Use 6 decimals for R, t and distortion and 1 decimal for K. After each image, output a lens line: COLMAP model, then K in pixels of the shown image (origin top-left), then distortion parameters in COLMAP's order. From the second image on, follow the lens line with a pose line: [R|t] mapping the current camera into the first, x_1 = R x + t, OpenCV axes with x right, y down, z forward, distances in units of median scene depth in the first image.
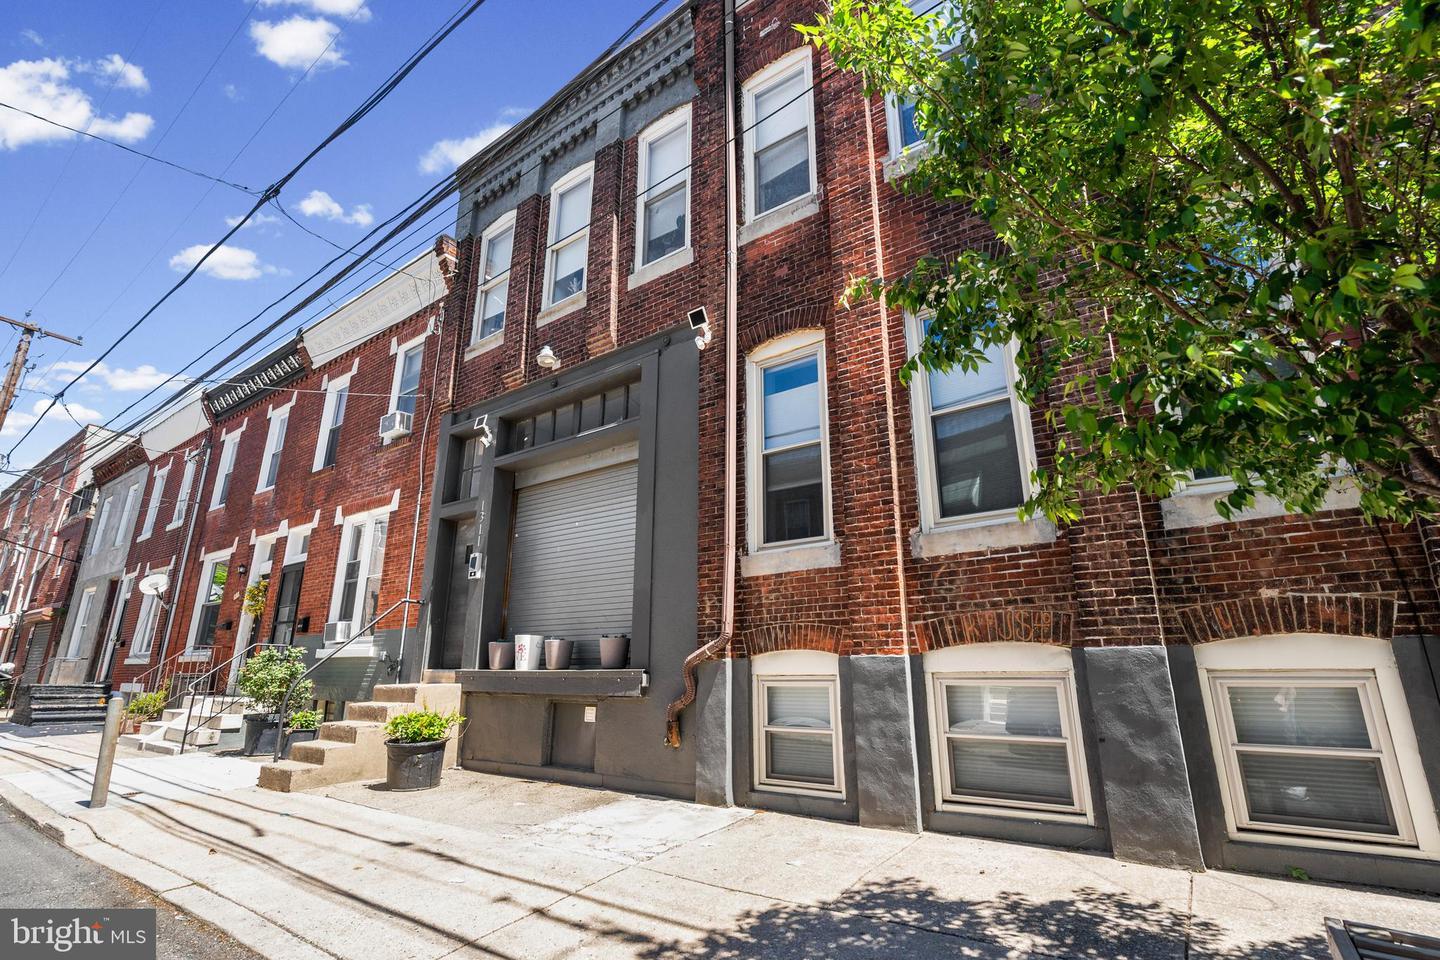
lens RADIAL K [[666.3, 0, 712.5], [0, 666.3, 491.7], [0, 0, 1]] dist [0.001212, 0.000282]
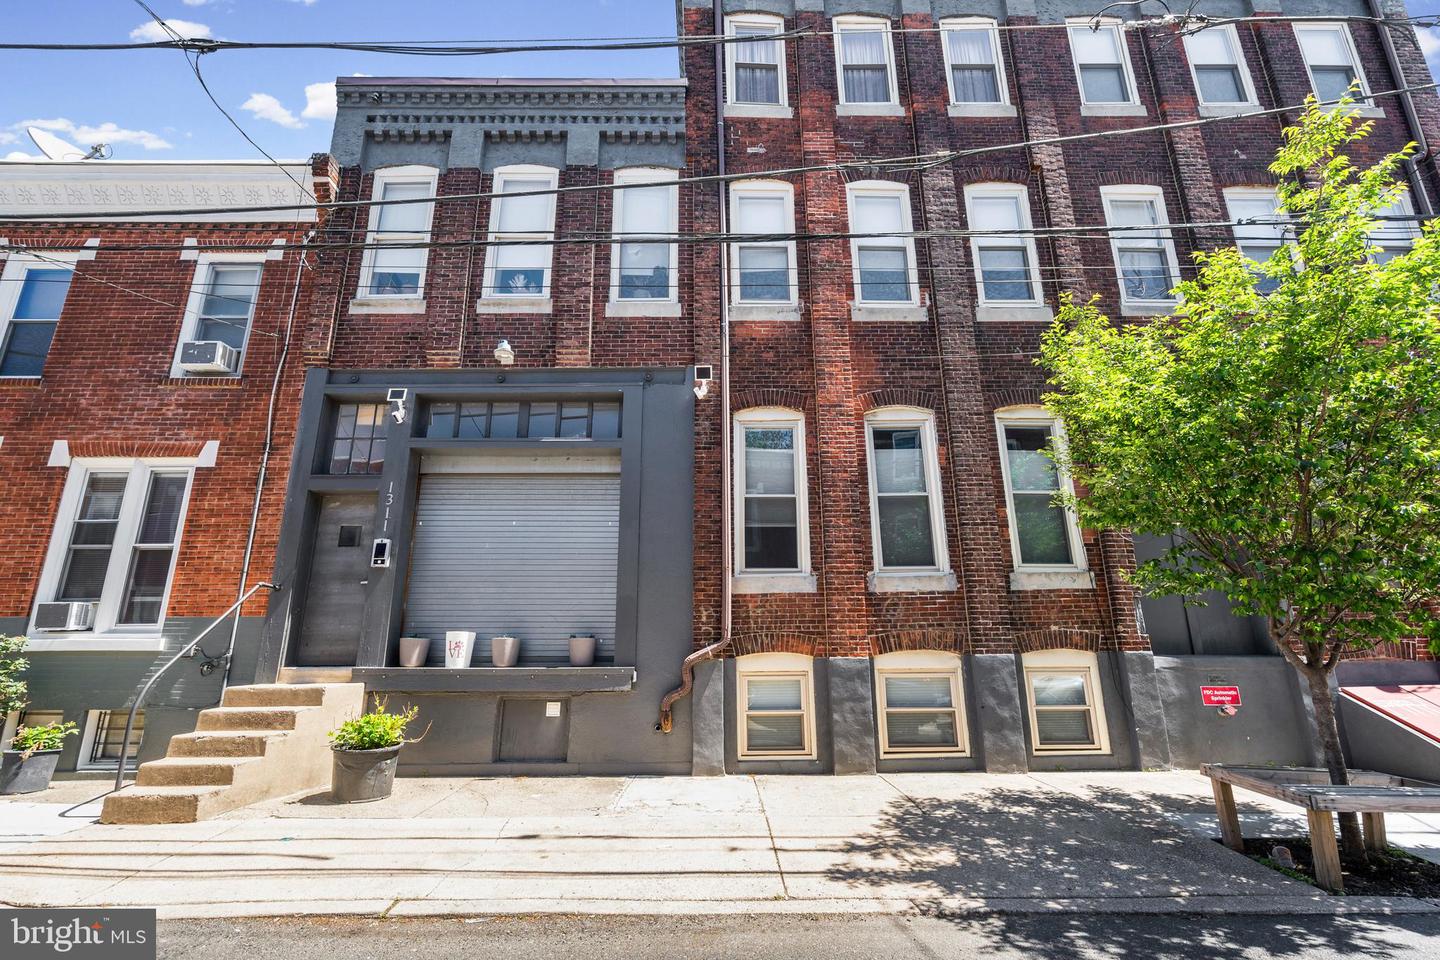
lens RADIAL K [[652.7, 0, 717.6], [0, 652.7, 493.9], [0, 0, 1]] dist [-0.000595, 0.000098]
pose [[0.800945, 0.149954, 0.579655, -0.729538], [-0.154287, 0.987125, -0.042177, -0.001836], [-0.578517, -0.055652, 0.813770, 0.024435]]
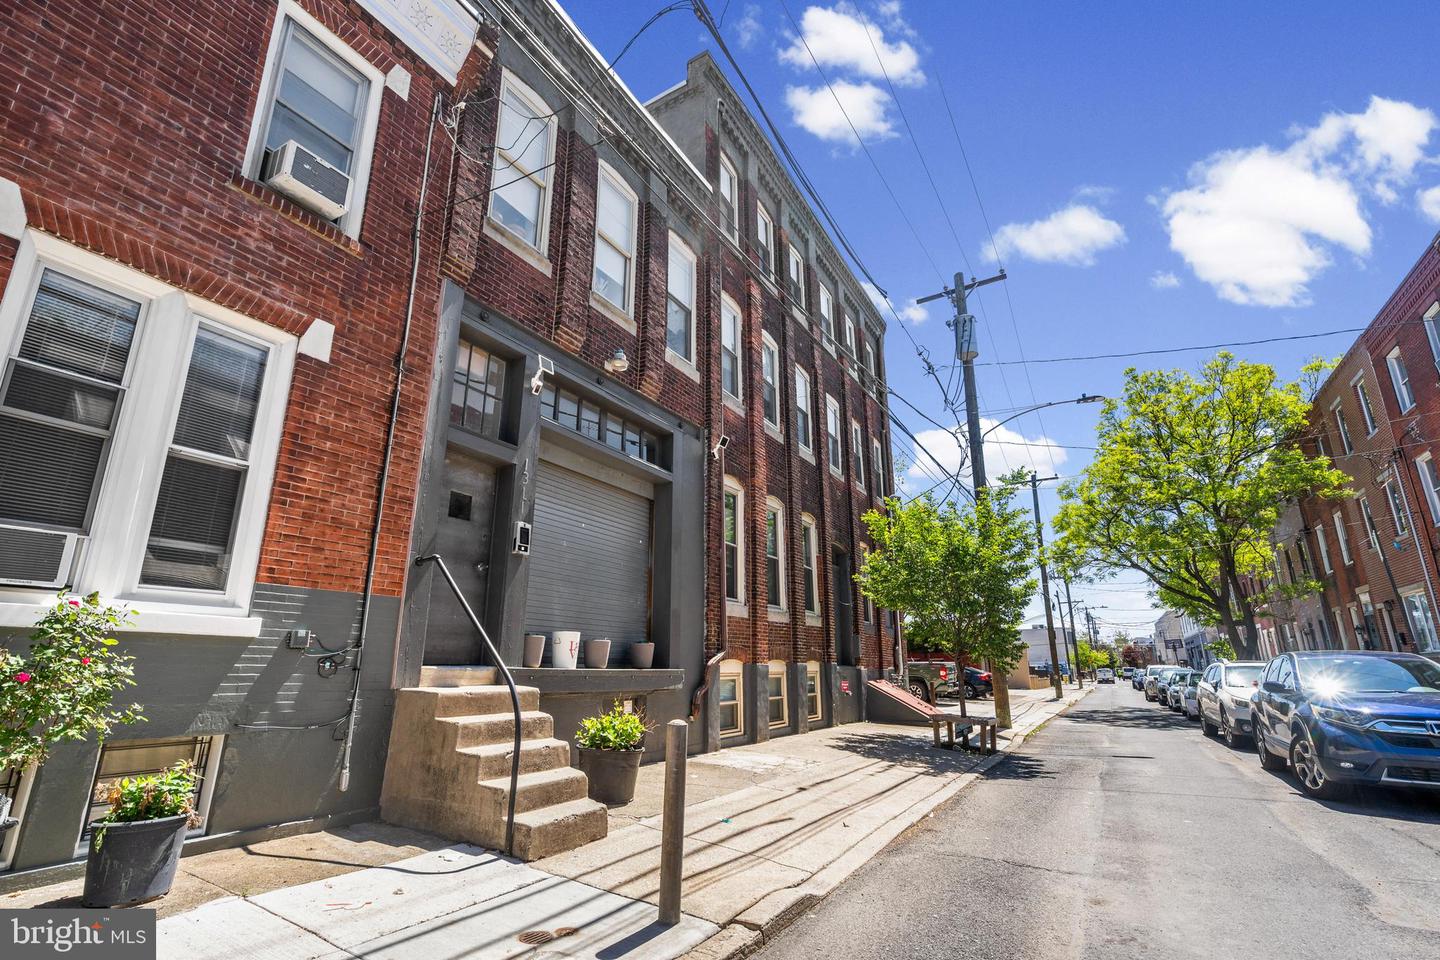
lens RADIAL K [[652.7, 0, 717.6], [0, 652.7, 493.9], [0, 0, 1]] dist [-0.000595, 0.000098]
pose [[-0.097238, 0.256080, 0.961752, -1.625612], [-0.271851, 0.922751, -0.273181, 0.300821], [-0.957414, -0.288017, -0.020111, 1.138566]]
